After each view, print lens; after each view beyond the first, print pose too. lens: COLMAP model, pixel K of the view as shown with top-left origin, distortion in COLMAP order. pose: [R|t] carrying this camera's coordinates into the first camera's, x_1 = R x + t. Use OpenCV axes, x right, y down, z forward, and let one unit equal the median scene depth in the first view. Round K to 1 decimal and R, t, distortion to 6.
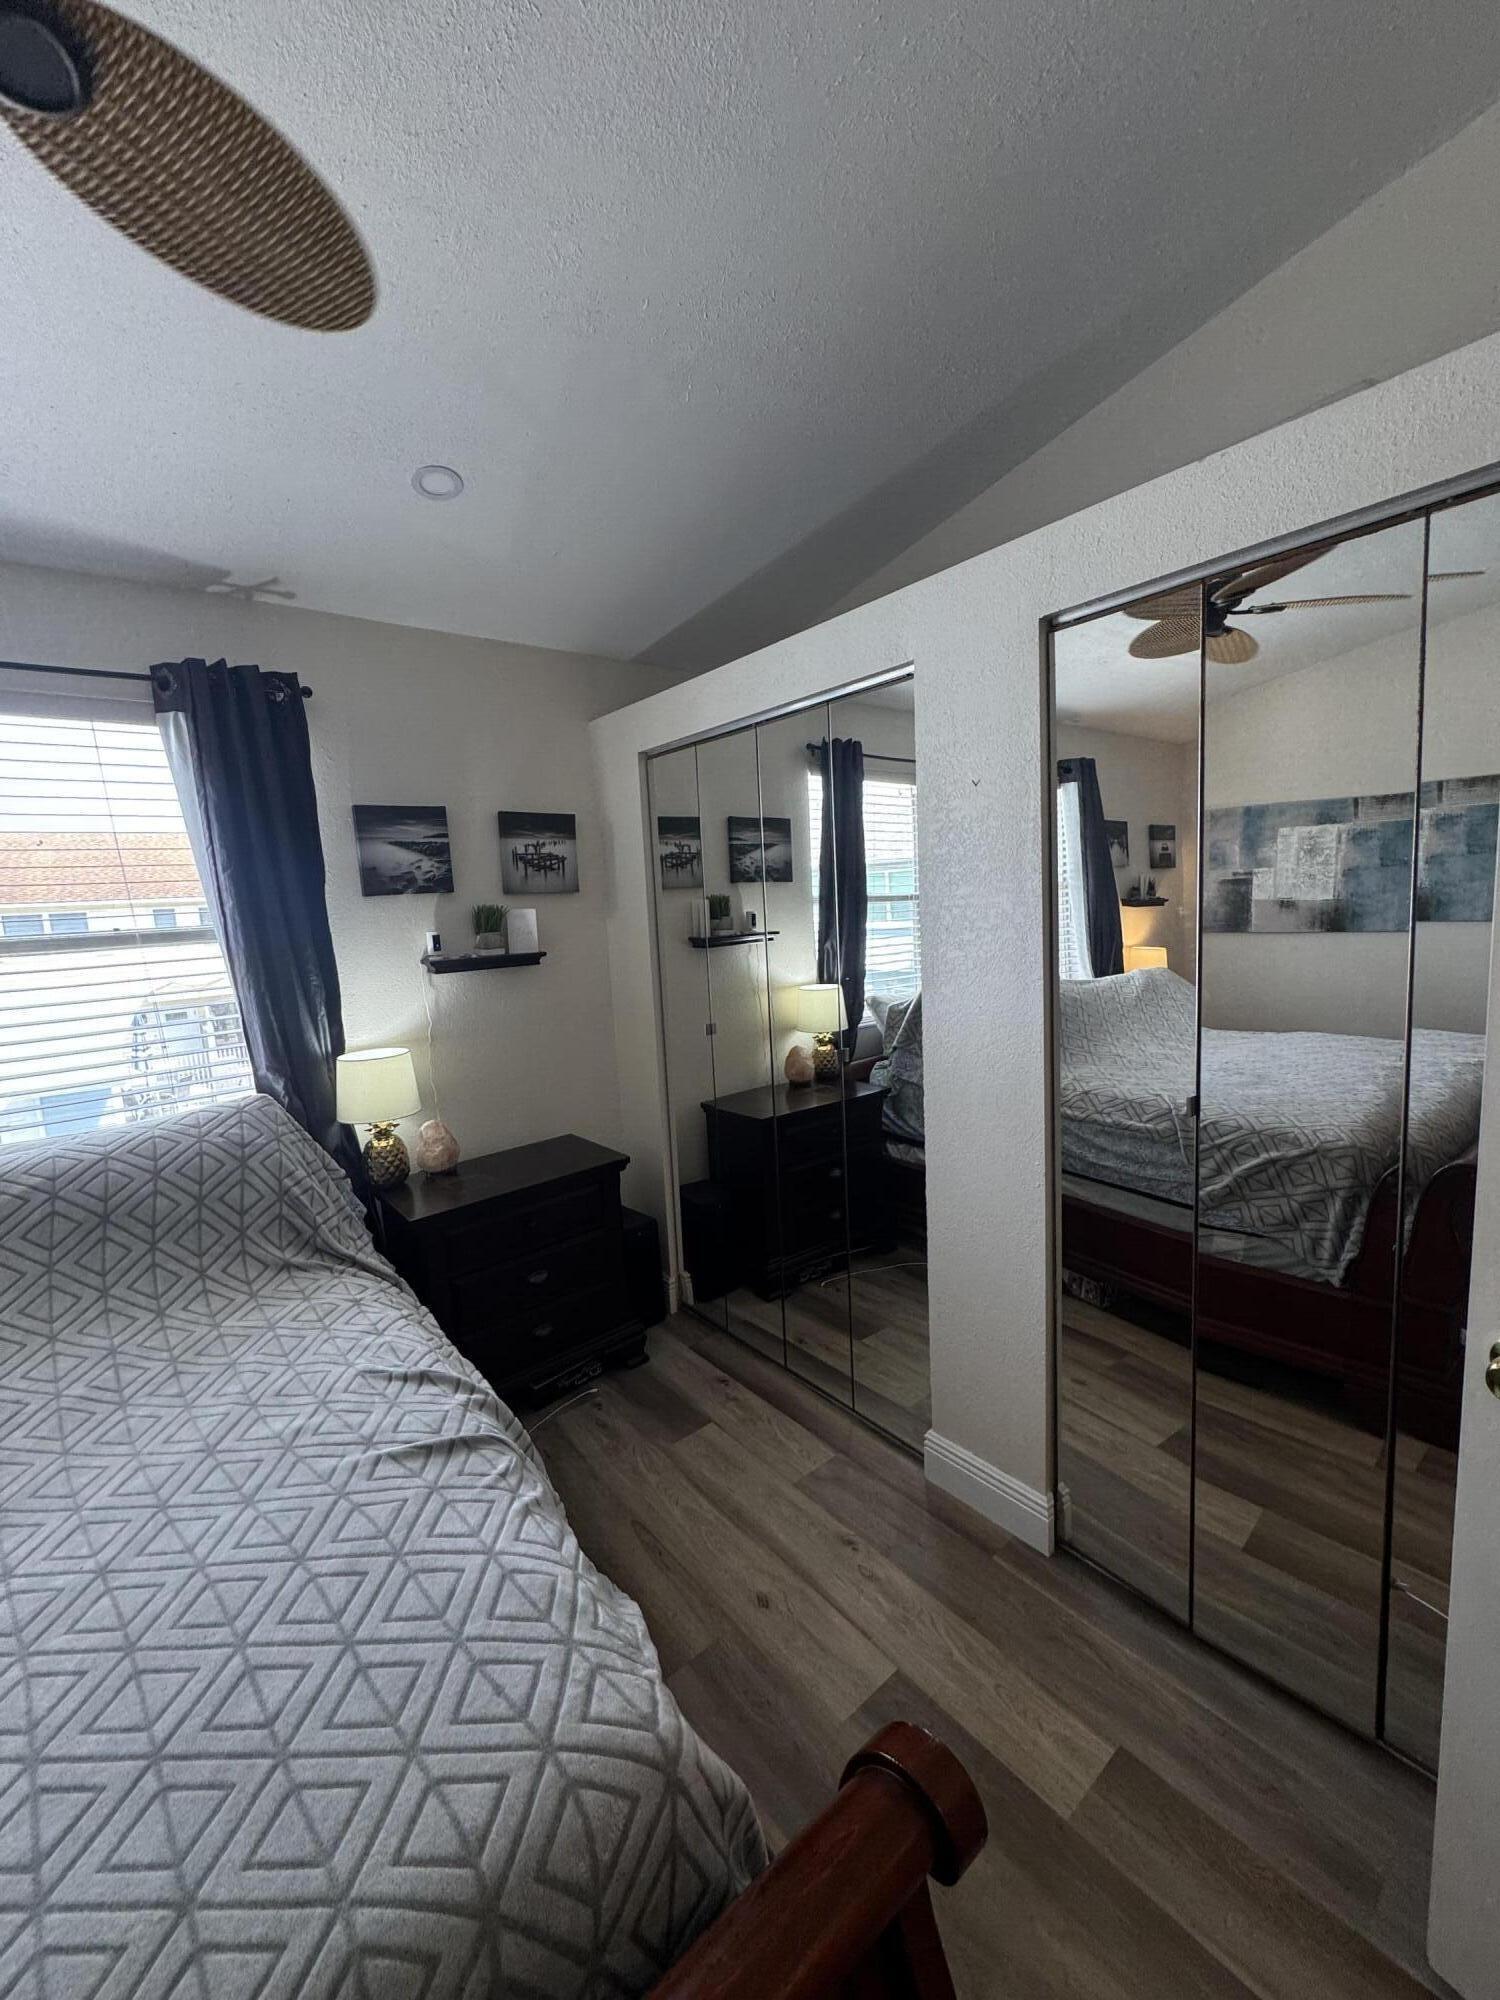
lens RADIAL K [[811.9, 0, 757.0], [0, 811.9, 997.1], [0, 0, 1]] dist [-0.003399, -0.000317]
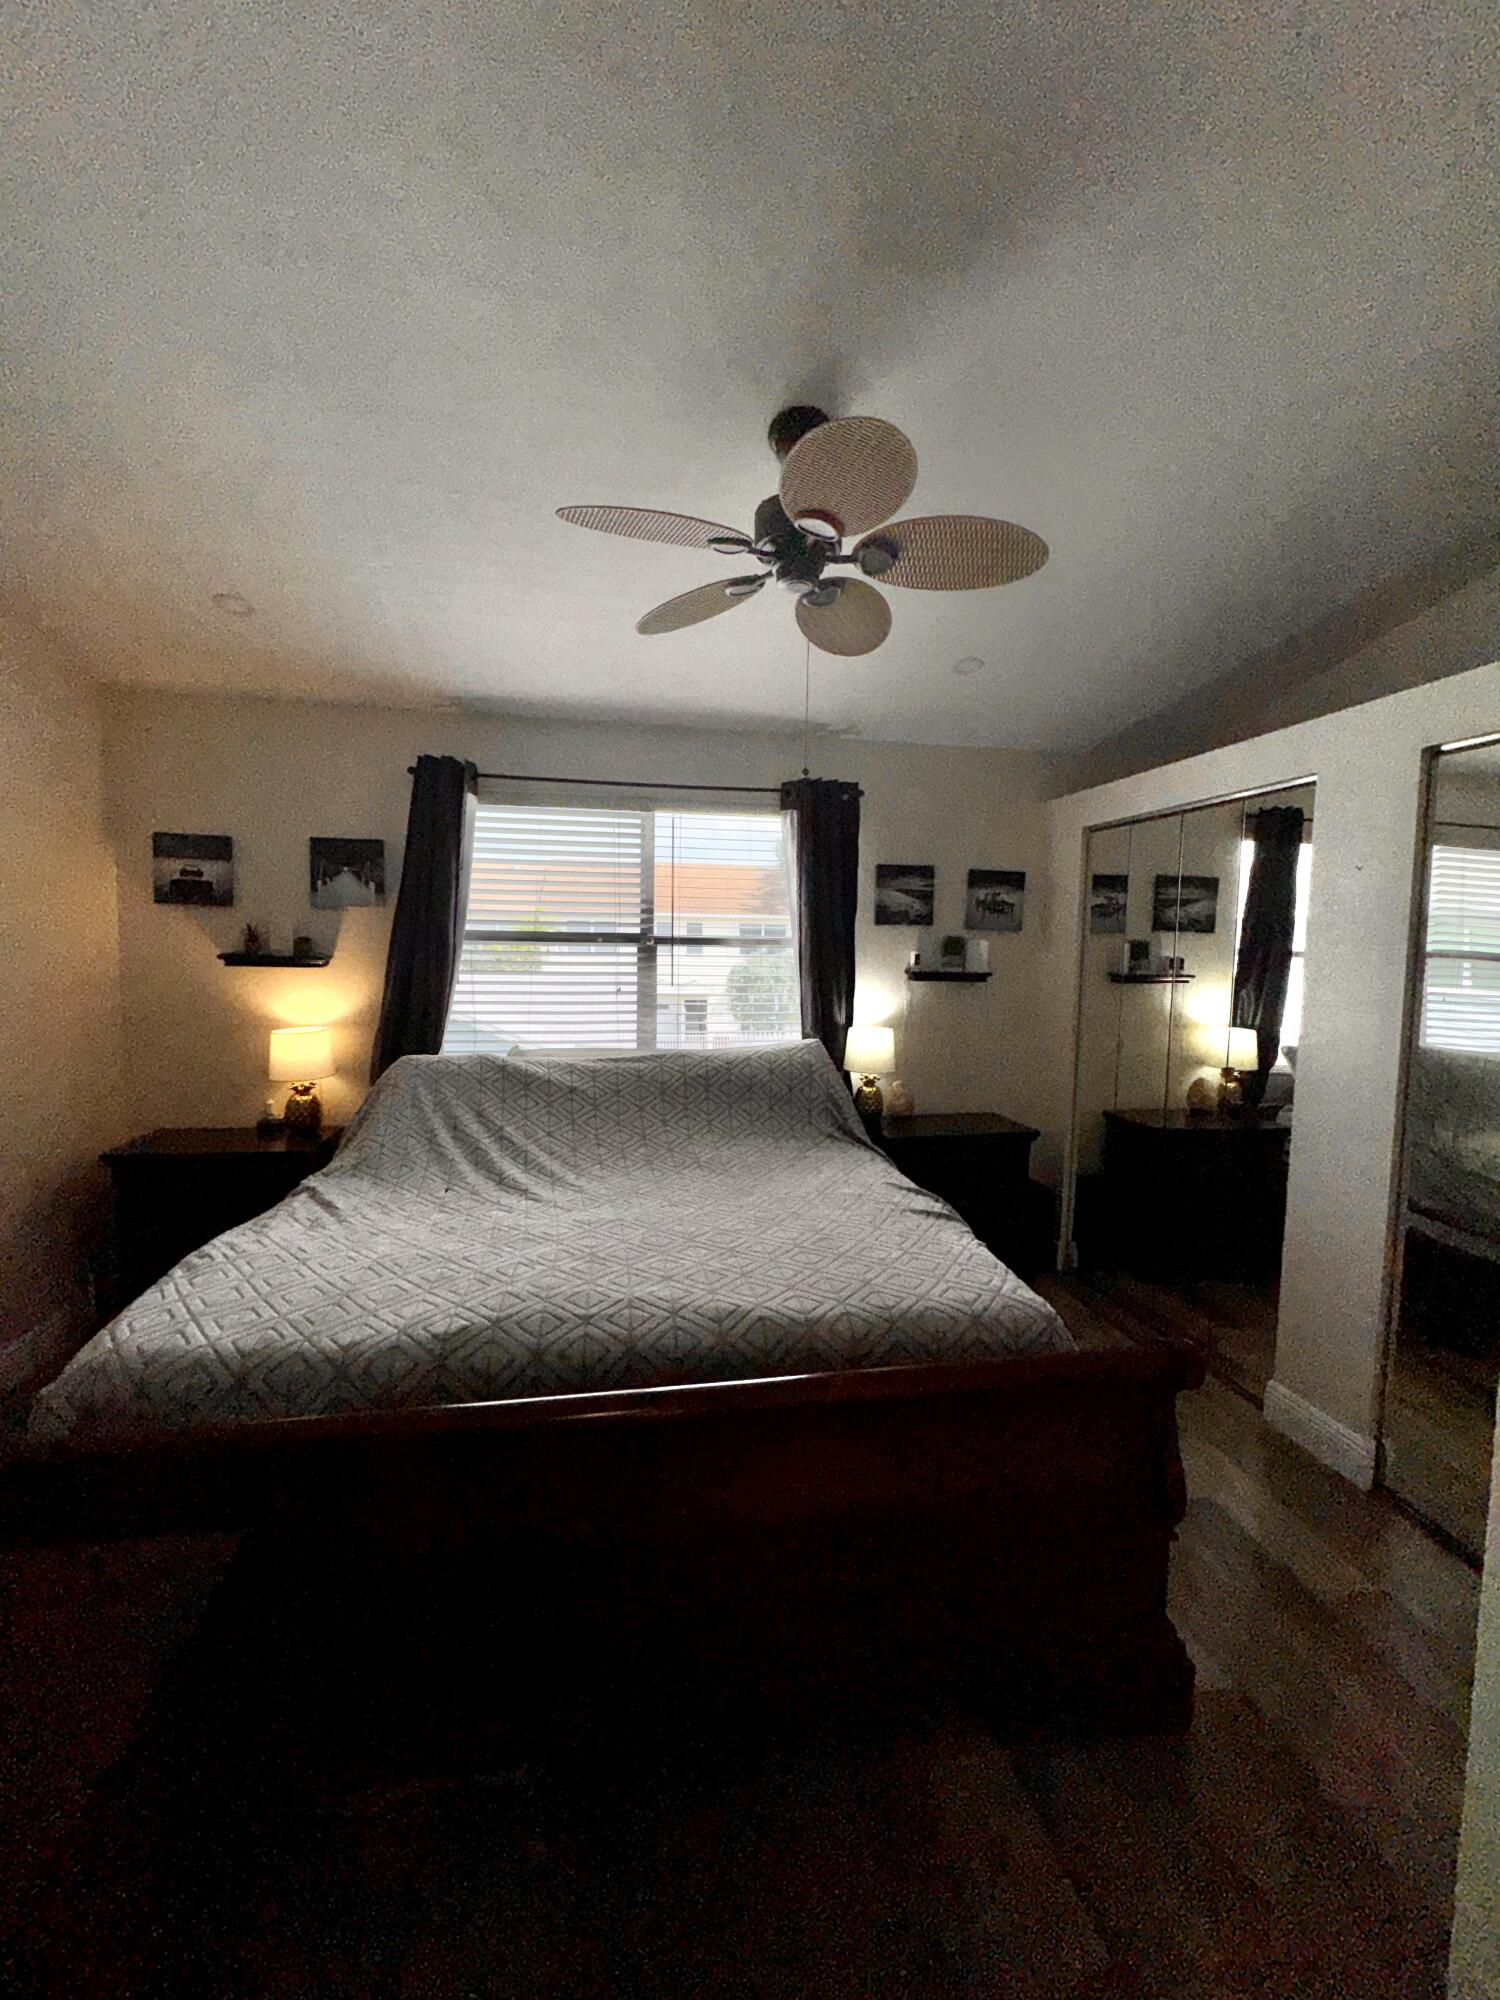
lens RADIAL K [[809.5, 0, 743.9], [0, 809.5, 992.5], [0, 0, 1]] dist [-0.000877, -0.000021]
pose [[0.867915, 0.101581, -0.486216, 0.040634], [-0.123002, 0.992331, -0.012243, 0.045041], [0.481243, 0.070431, 0.873753, -0.381668]]
